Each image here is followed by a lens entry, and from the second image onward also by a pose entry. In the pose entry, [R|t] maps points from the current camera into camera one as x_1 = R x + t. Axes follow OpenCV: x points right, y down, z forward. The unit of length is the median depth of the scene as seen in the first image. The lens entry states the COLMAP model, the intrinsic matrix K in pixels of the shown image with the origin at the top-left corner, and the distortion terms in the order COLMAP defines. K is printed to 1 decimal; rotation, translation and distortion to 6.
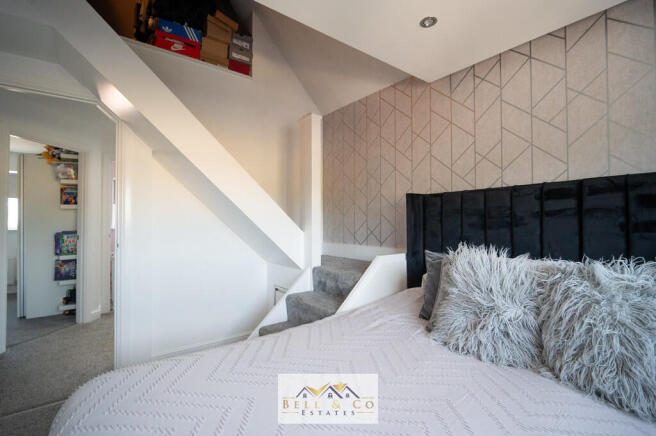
lens RADIAL K [[311.4, 0, 328.0], [0, 311.4, 218.0], [0, 0, 1]] dist [-0.001539, -0.000354]
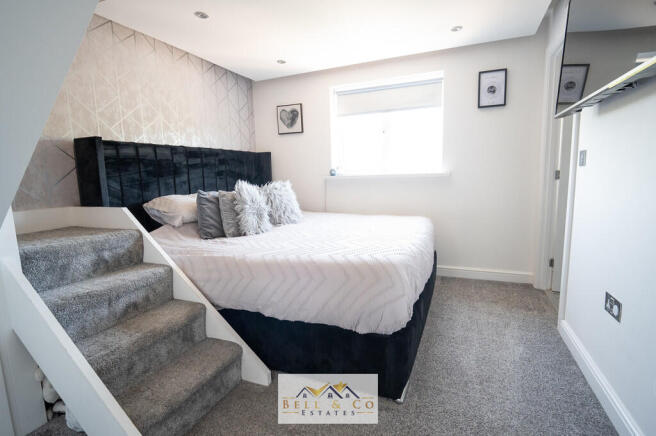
lens RADIAL K [[311.4, 0, 328.0], [0, 311.4, 218.0], [0, 0, 1]] dist [-0.001539, -0.000354]
pose [[-0.477034, -0.093245, 0.873925, -1.099648], [0.020844, 0.992876, 0.117315, 0.080170], [-0.878638, 0.074179, -0.471692, 1.151029]]
